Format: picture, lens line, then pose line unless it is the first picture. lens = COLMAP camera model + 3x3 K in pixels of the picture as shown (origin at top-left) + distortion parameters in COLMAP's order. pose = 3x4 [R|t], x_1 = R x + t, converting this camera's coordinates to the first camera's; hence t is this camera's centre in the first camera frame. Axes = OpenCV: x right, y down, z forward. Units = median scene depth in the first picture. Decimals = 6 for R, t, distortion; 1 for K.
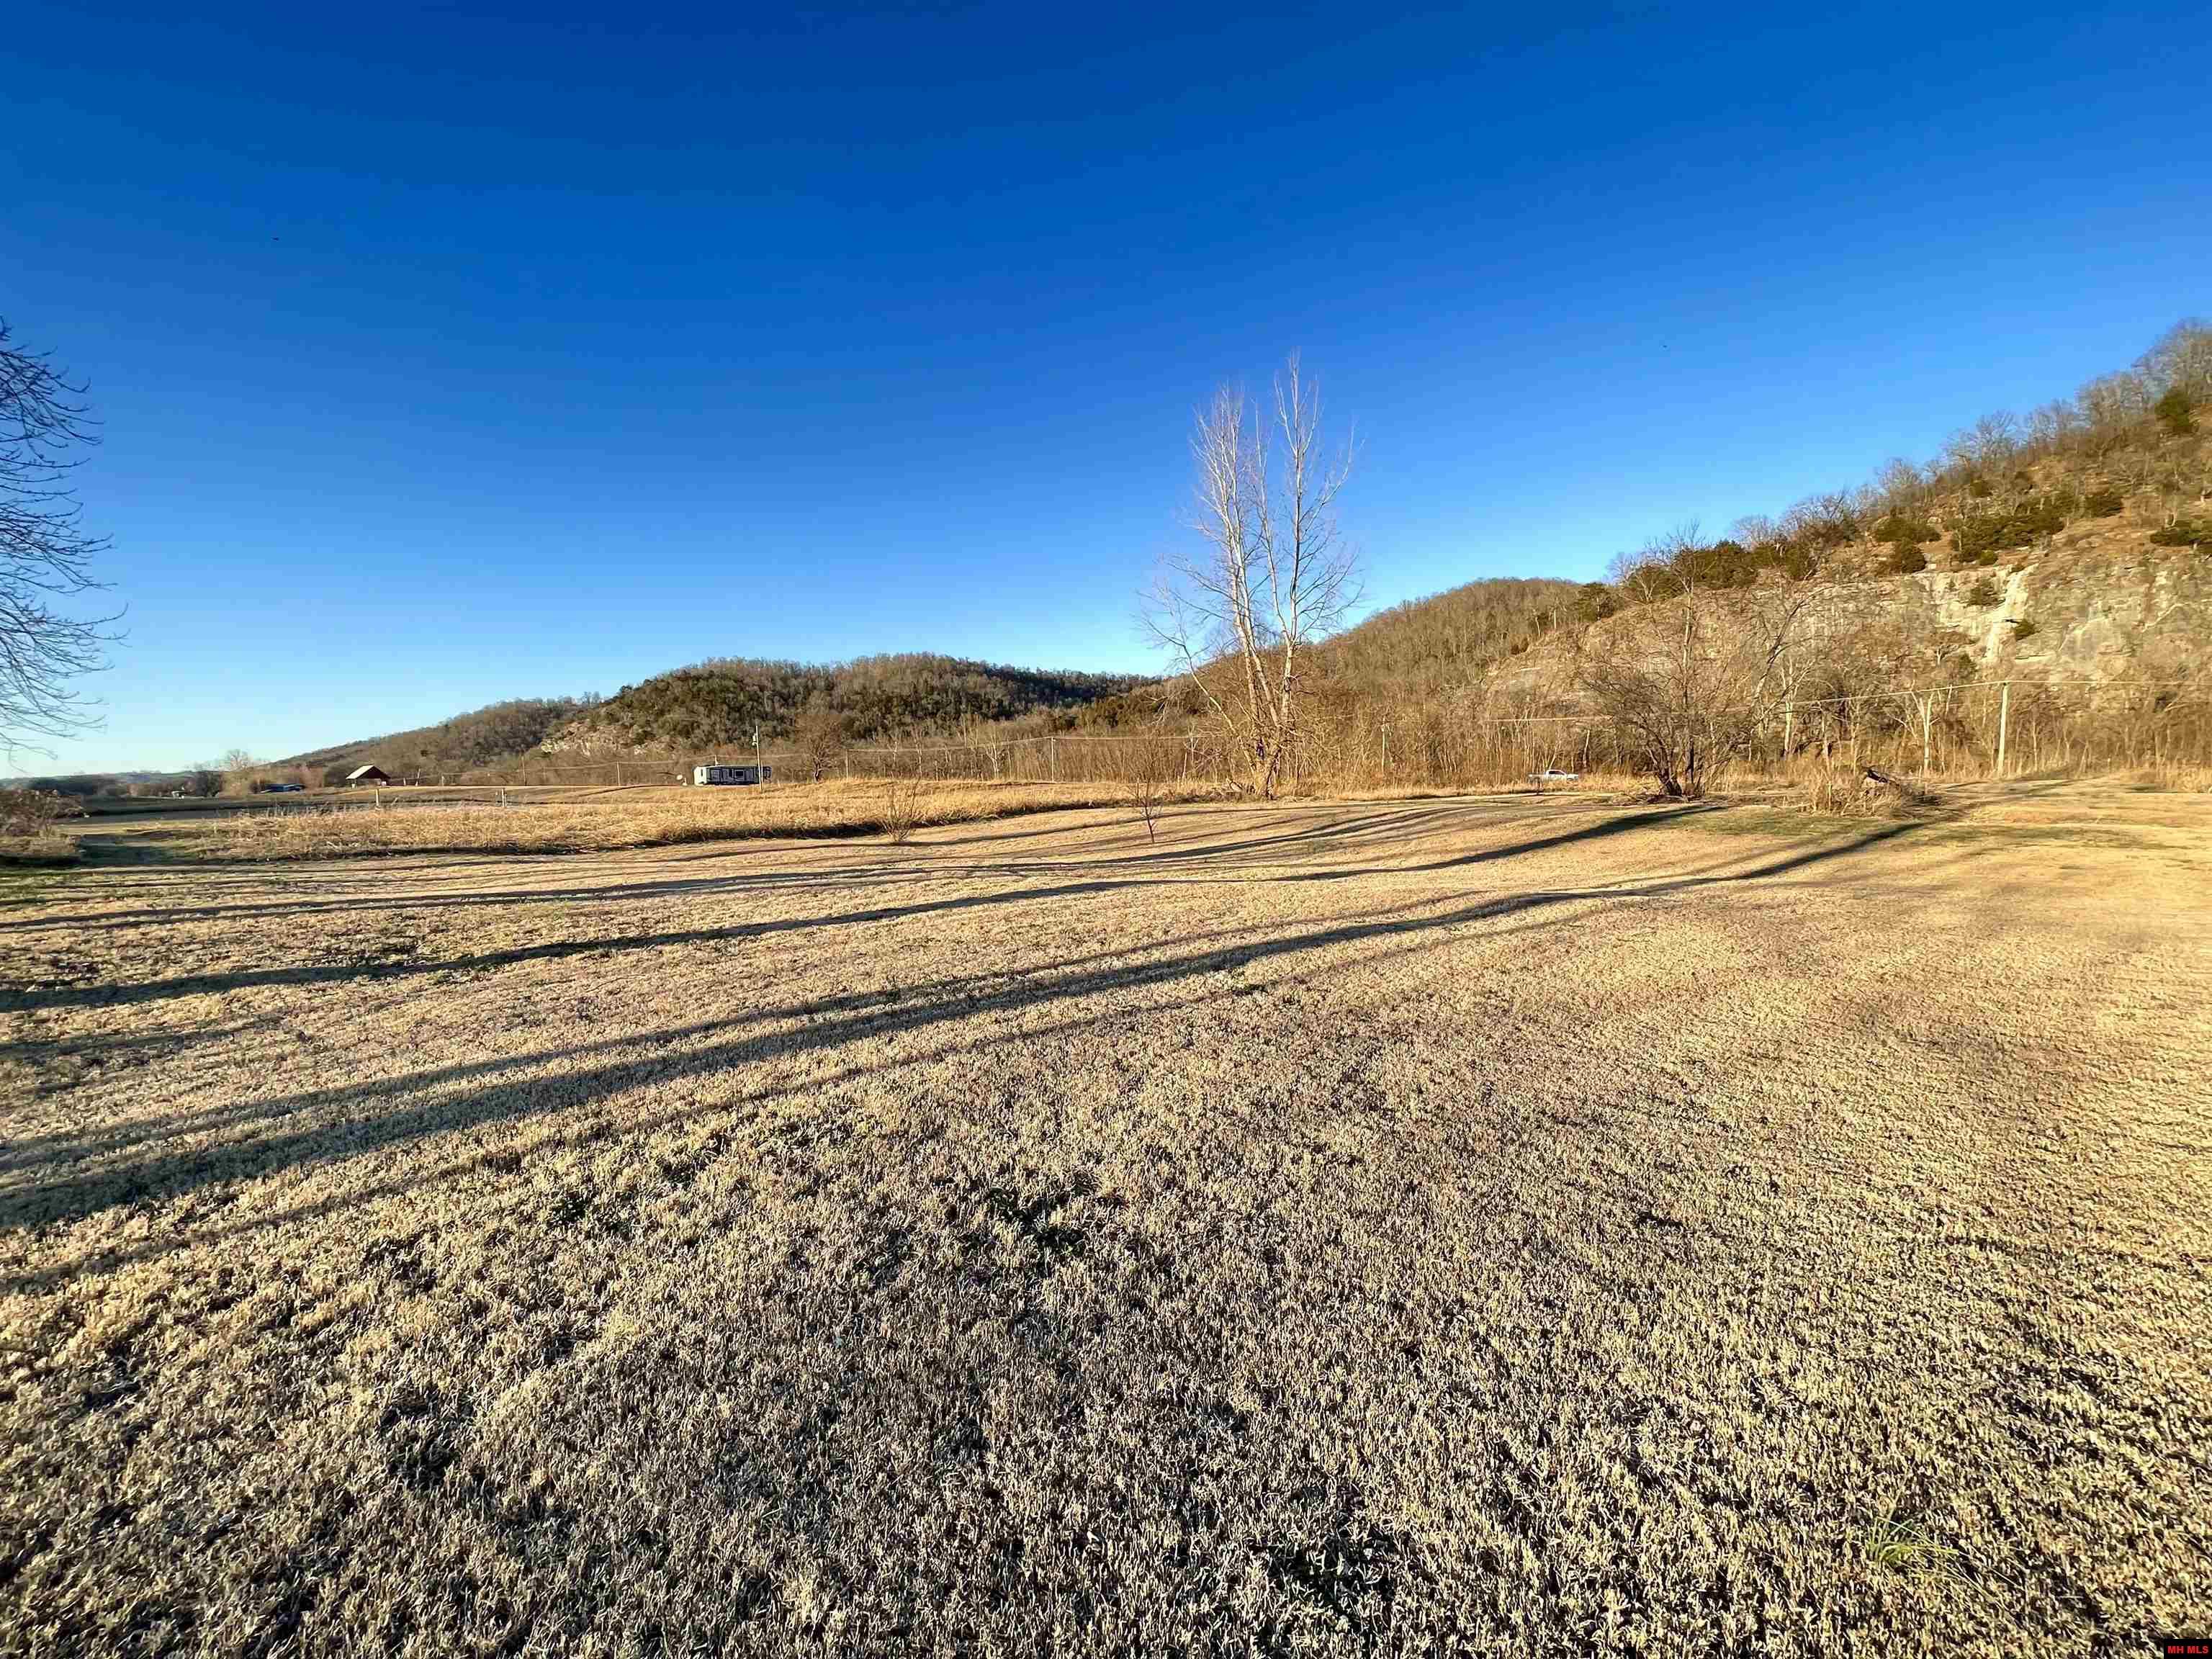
lens RADIAL K [[908.7, 0, 1101.6], [0, 908.7, 838.2], [0, 0, 1]] dist [-0.000349, -0.000631]
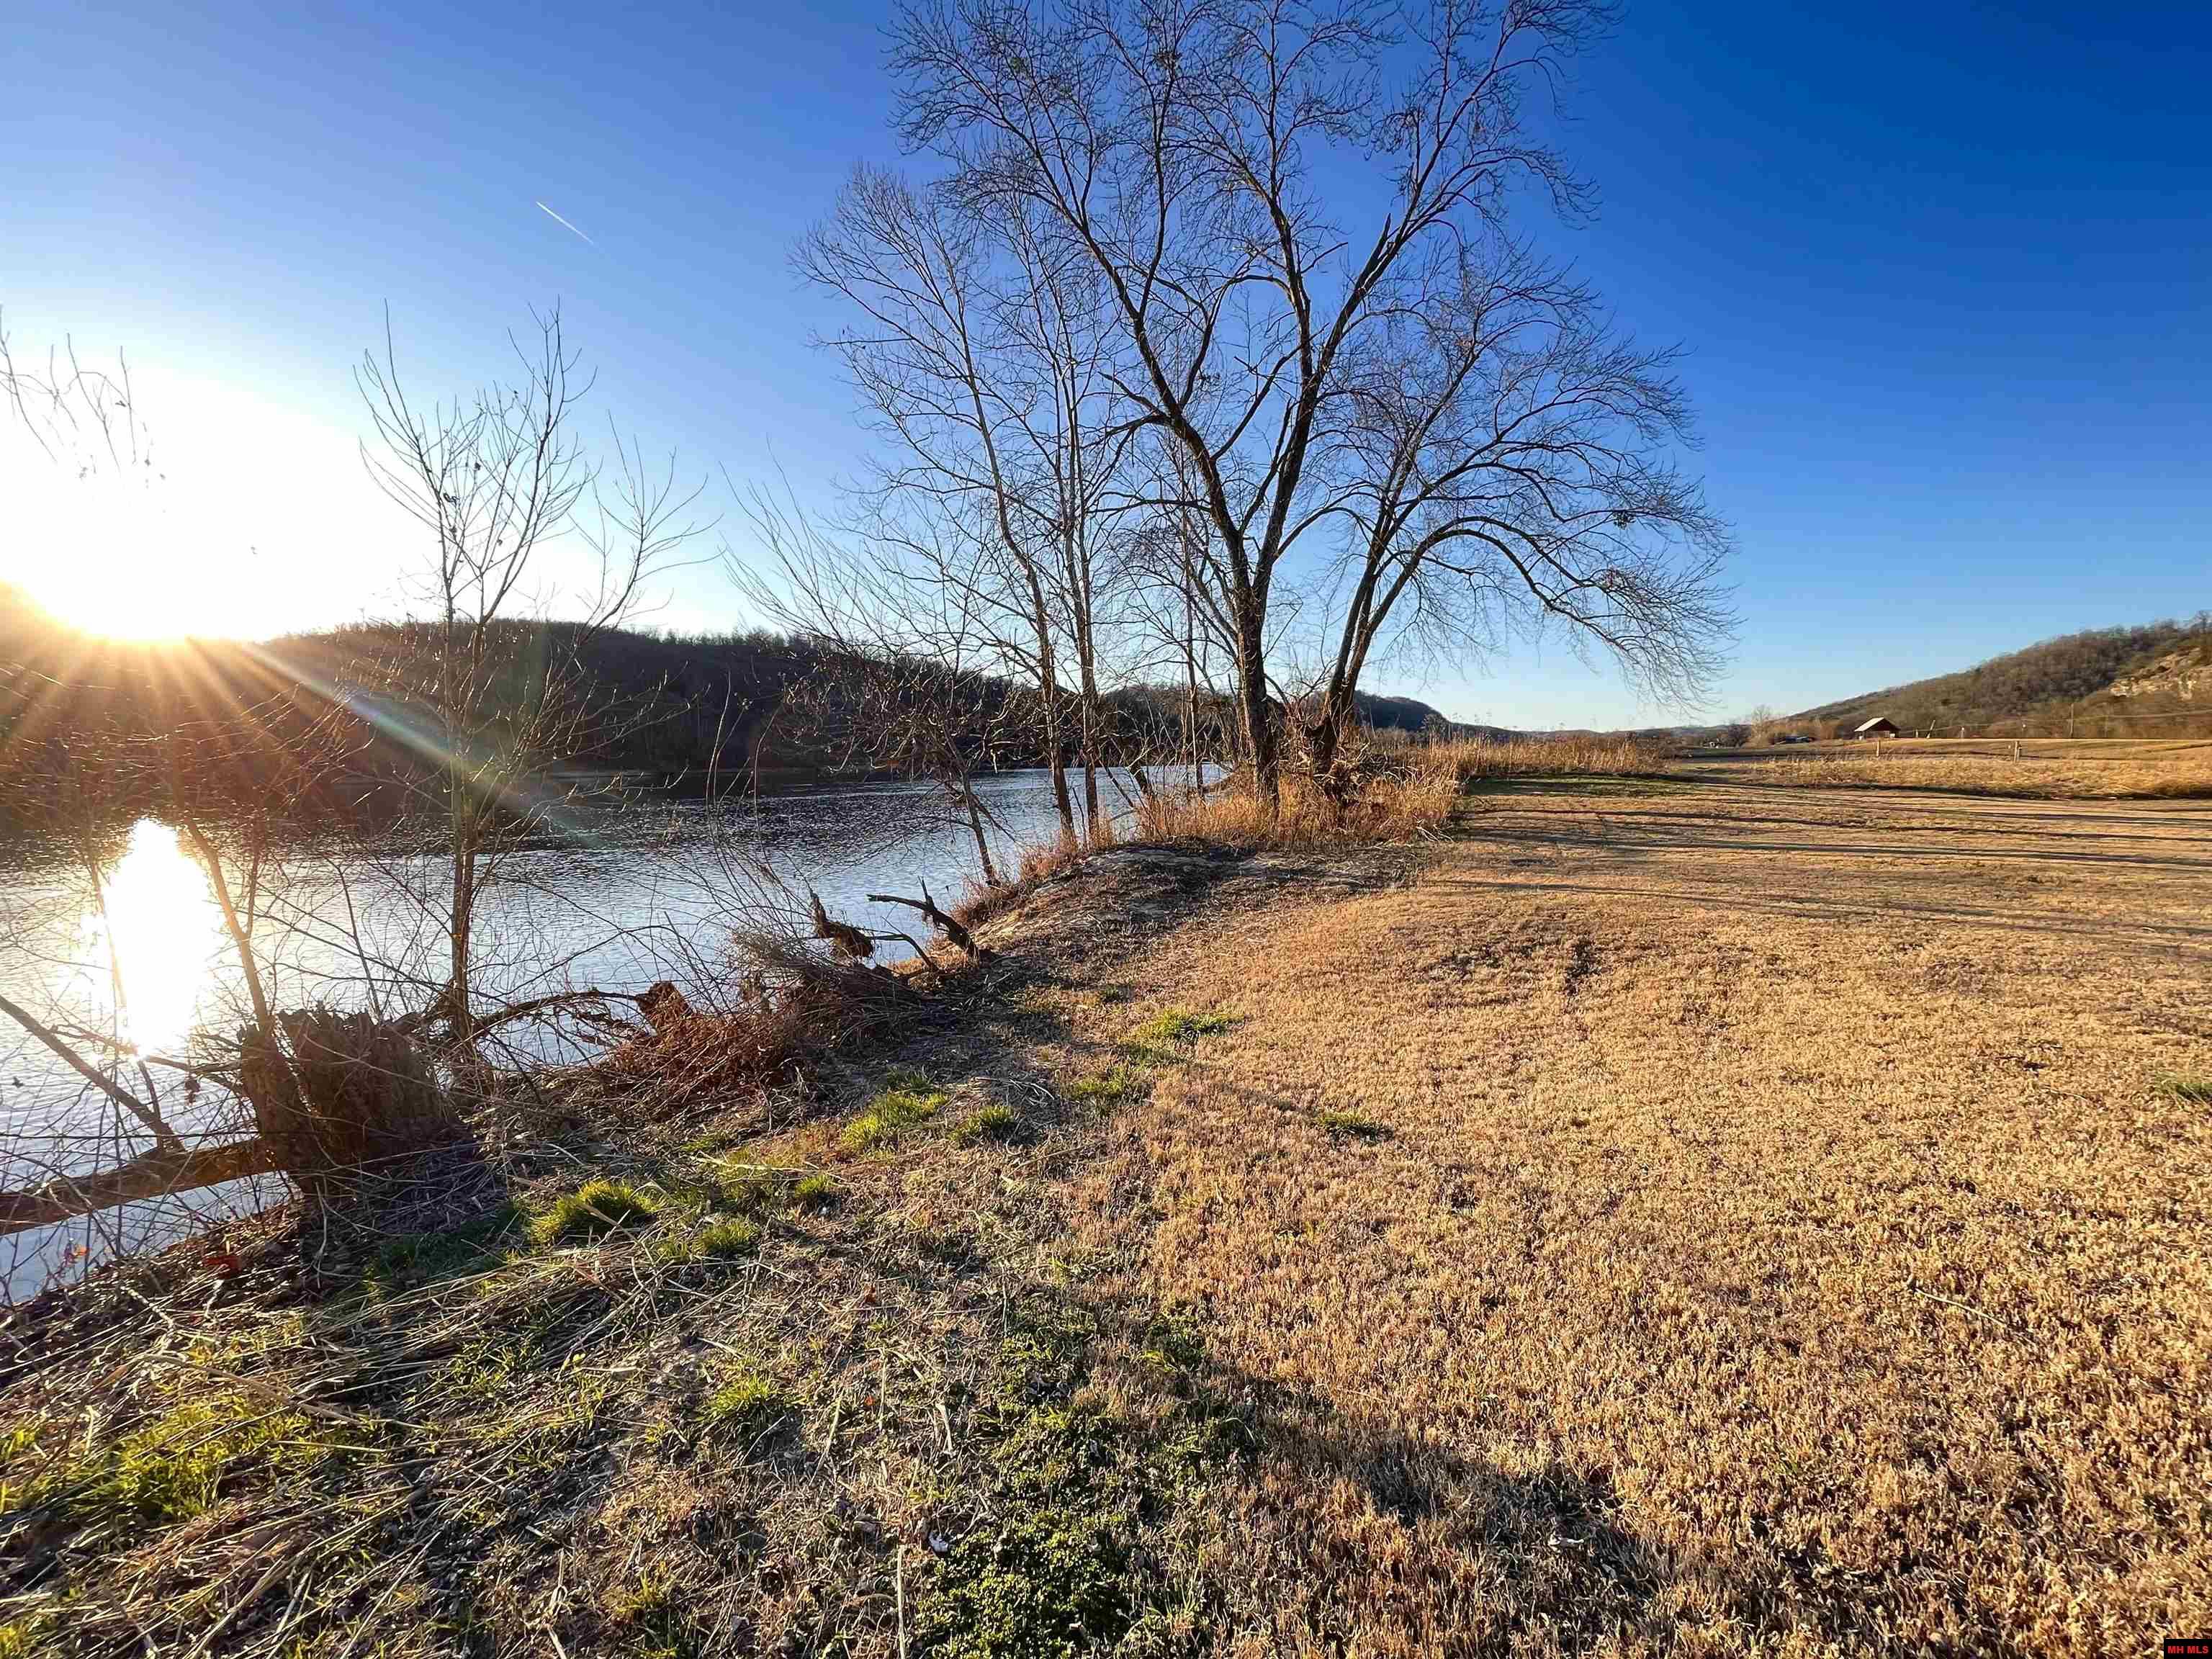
lens RADIAL K [[890.8, 0, 1100.0], [0, 890.8, 837.6], [0, 0, 1]] dist [-0.001627, -0.000777]
pose [[0.176394, 0.112847, -0.977830, 0.175677], [-0.060090, 0.992788, 0.103734, 0.011862], [0.982484, 0.040459, 0.181903, -0.204515]]
